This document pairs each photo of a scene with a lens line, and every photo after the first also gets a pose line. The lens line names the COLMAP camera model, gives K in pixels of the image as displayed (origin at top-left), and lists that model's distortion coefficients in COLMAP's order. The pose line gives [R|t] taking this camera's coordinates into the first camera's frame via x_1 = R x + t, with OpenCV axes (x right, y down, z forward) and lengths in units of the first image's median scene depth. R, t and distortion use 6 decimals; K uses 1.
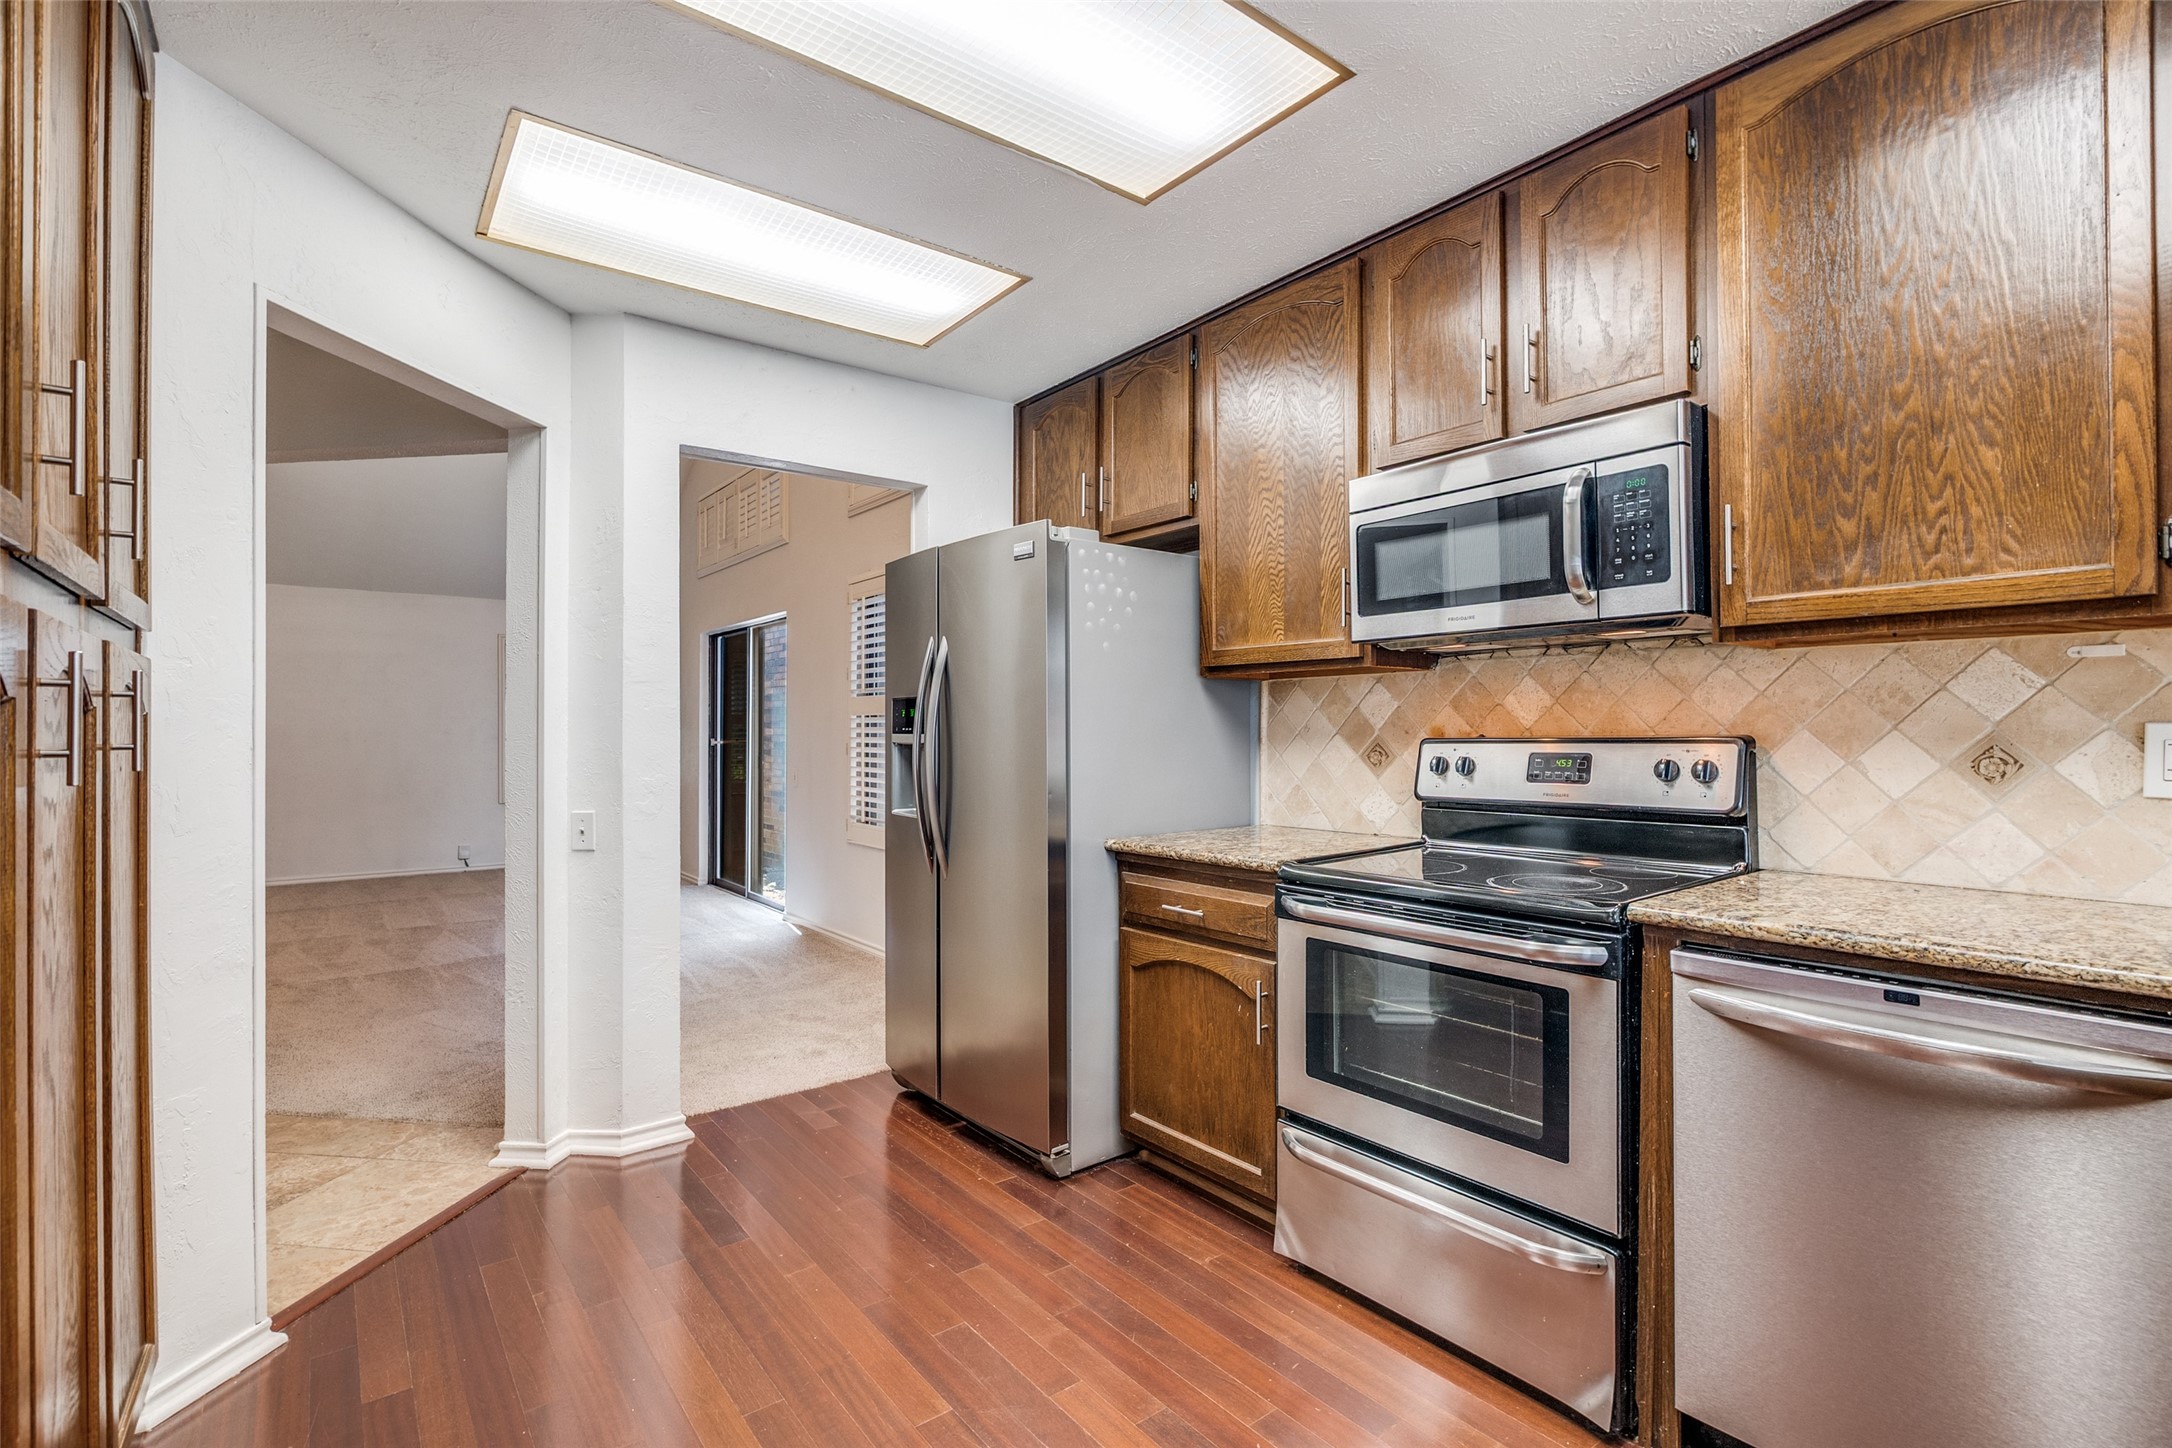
lens RADIAL K [[1006.9, 0, 1086.0], [0, 1006.9, 724.0], [0, 0, 1]] dist [0.001658, 0.000137]
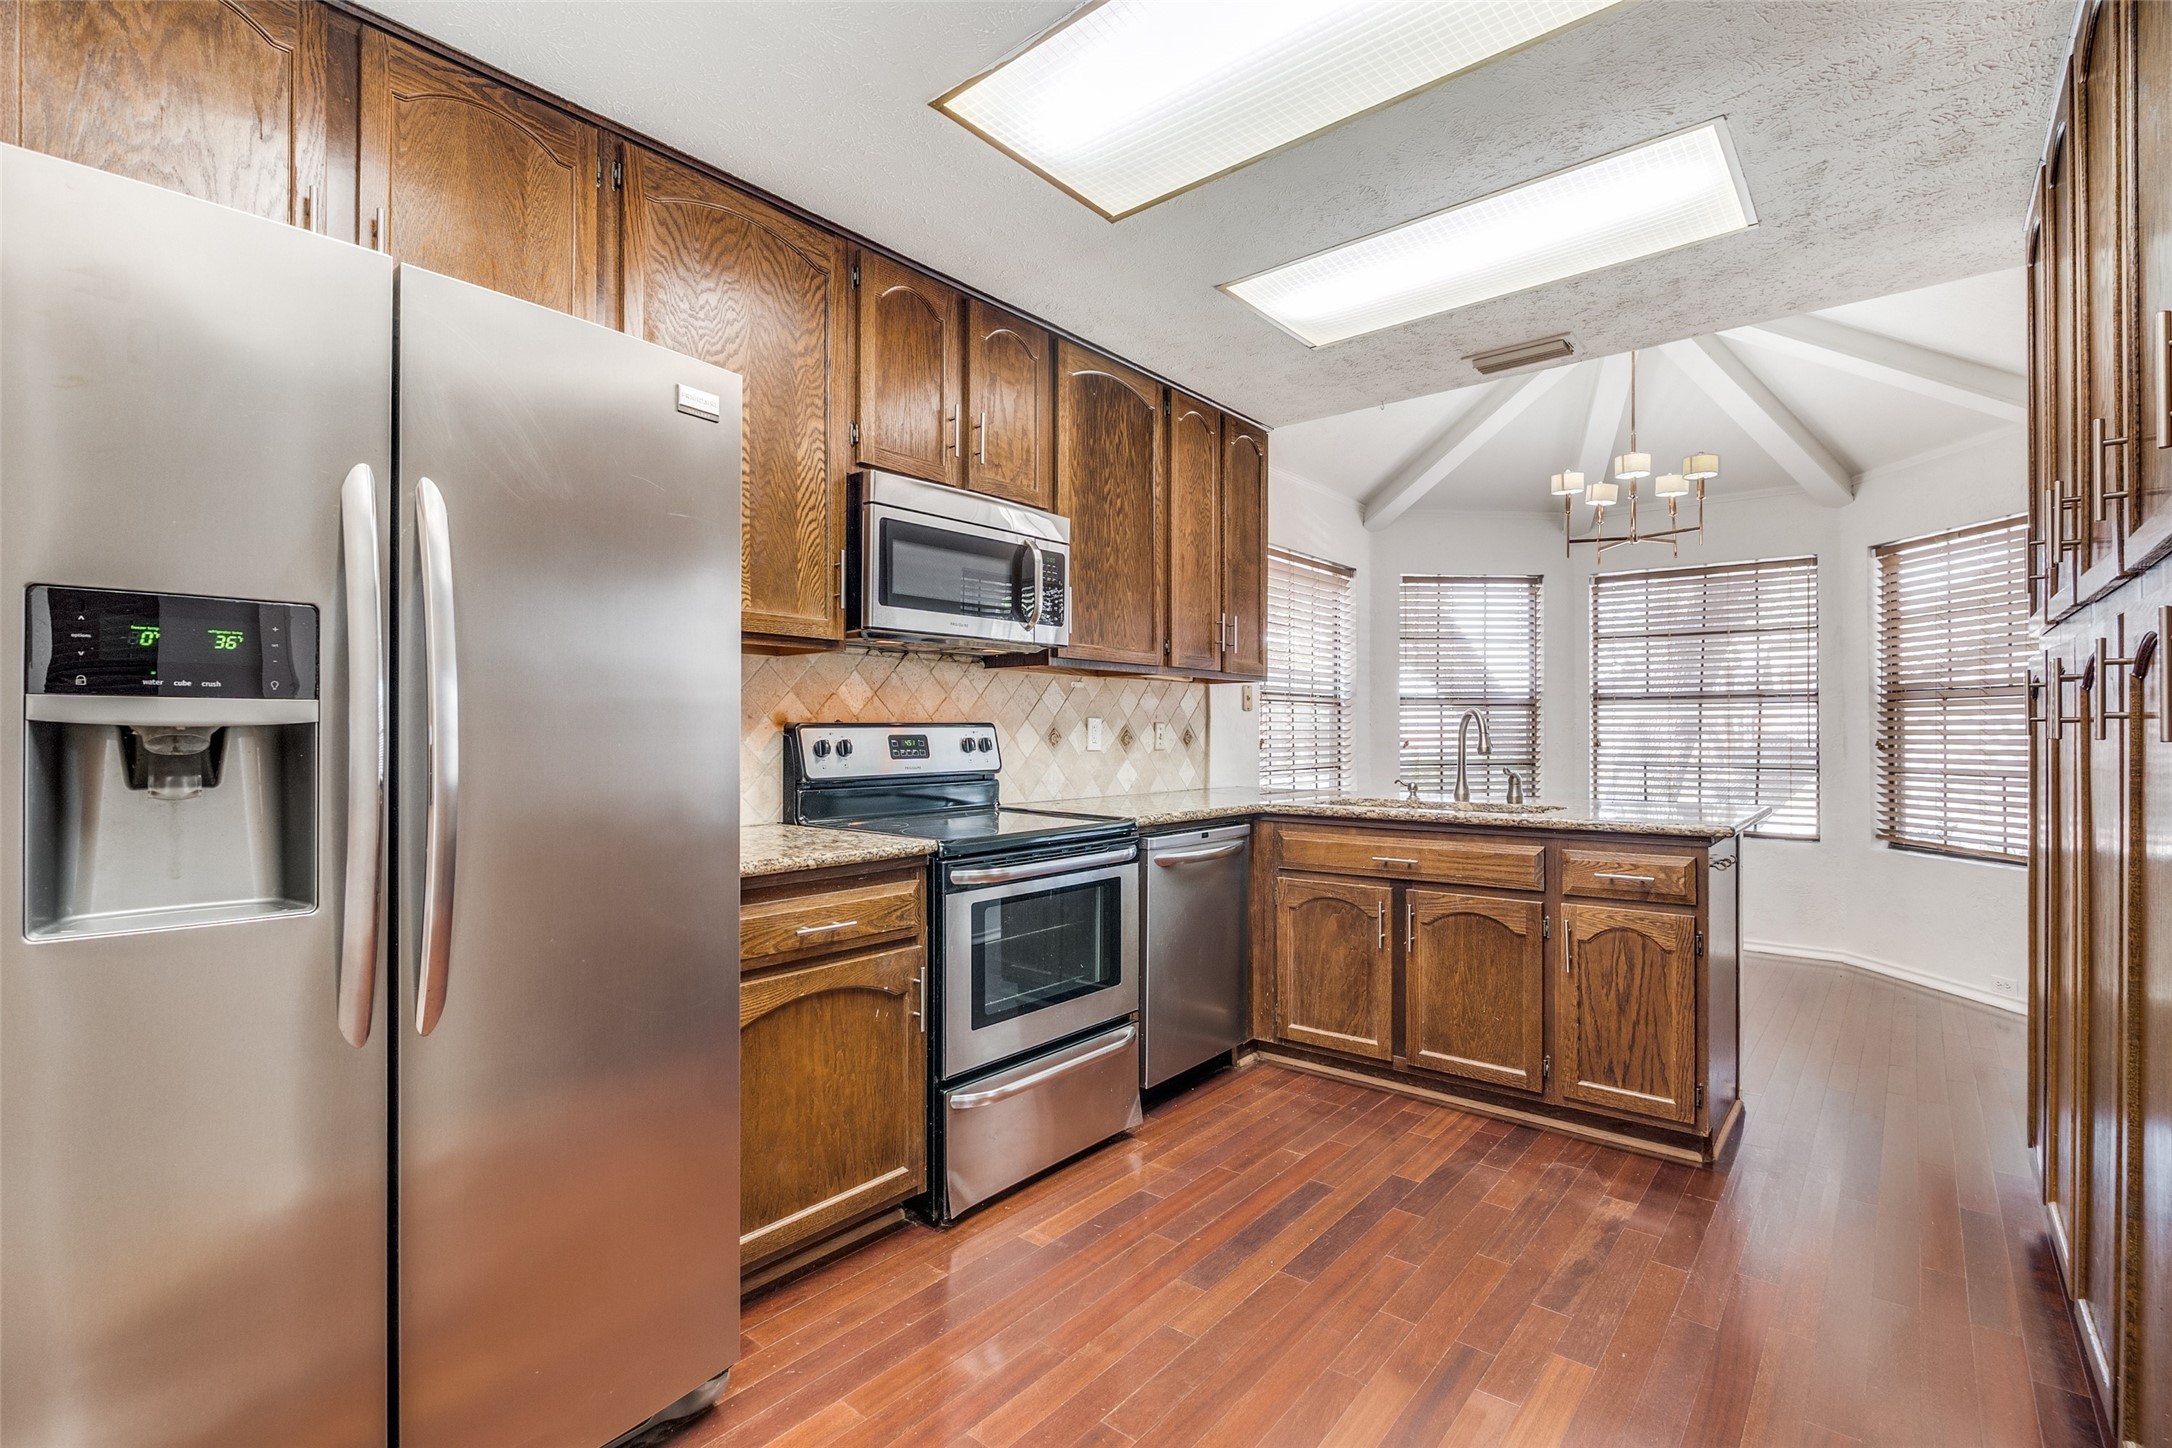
lens RADIAL K [[1006.9, 0, 1086.0], [0, 1006.9, 724.0], [0, 0, 1]] dist [0.001658, 0.000137]
pose [[-0.226446, 0.008089, 0.973990, -0.766227], [-0.009849, 0.999895, -0.010594, 0.024762], [-0.973974, -0.011992, -0.226343, 0.994170]]
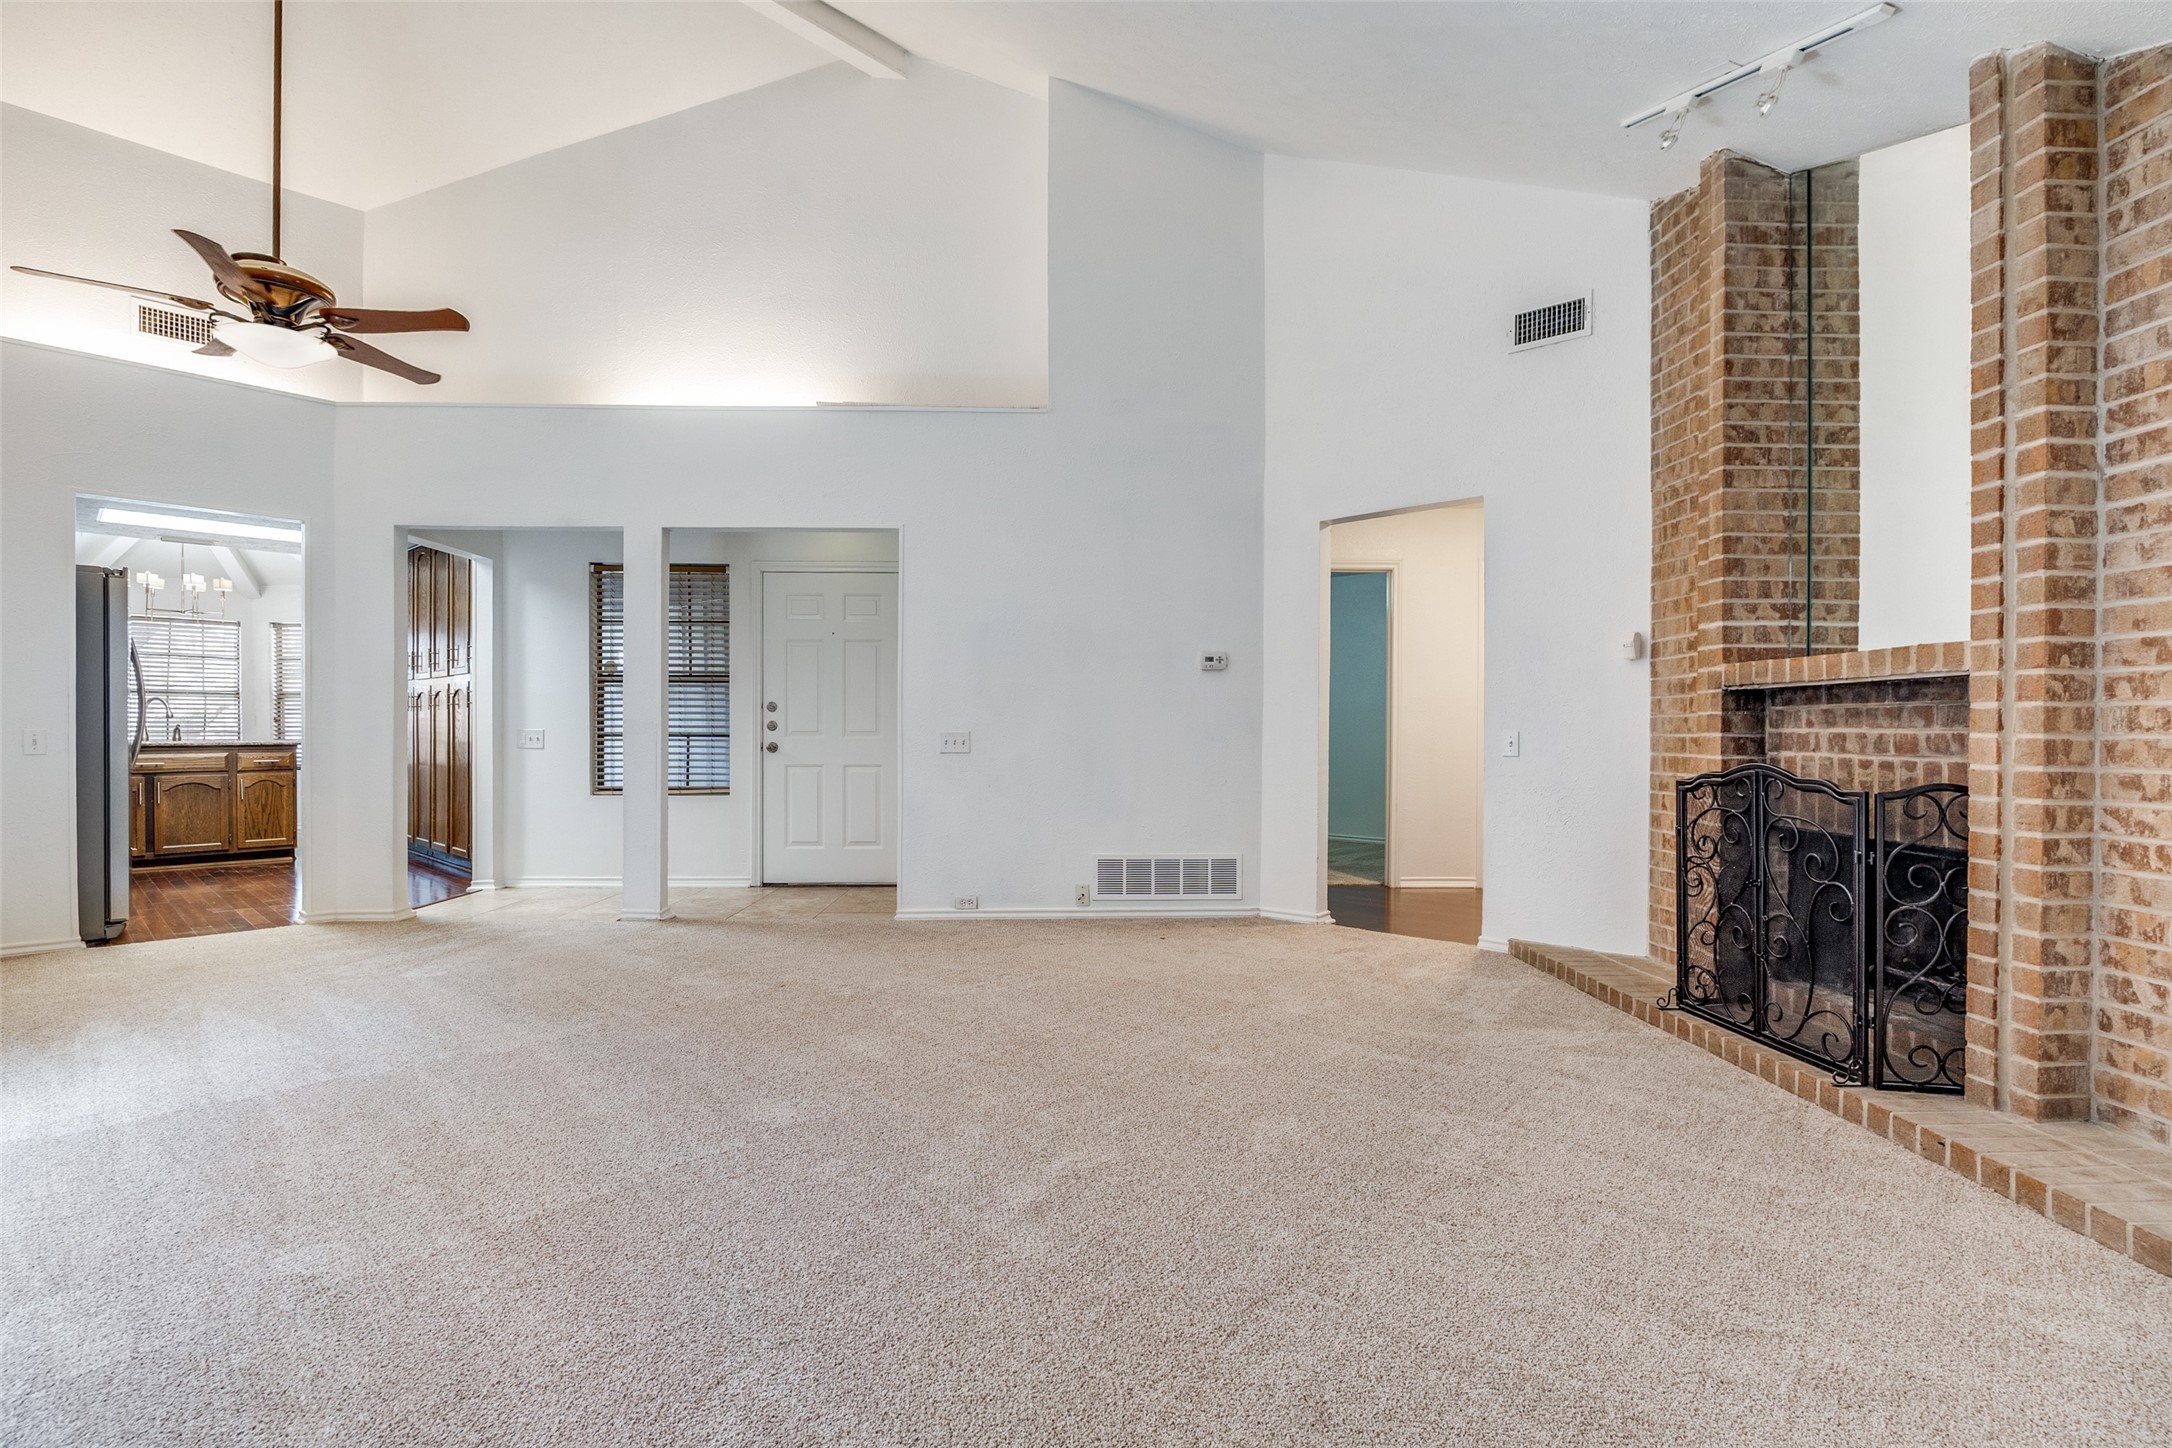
lens RADIAL K [[1006.9, 0, 1086.0], [0, 1006.9, 724.0], [0, 0, 1]] dist [0.001658, 0.000137]
pose [[-0.986913, 0.000115, -0.161256, -1.771873], [0.002206, 0.999916, -0.012786, 0.108250], [0.161241, -0.012974, -0.986830, 3.575879]]
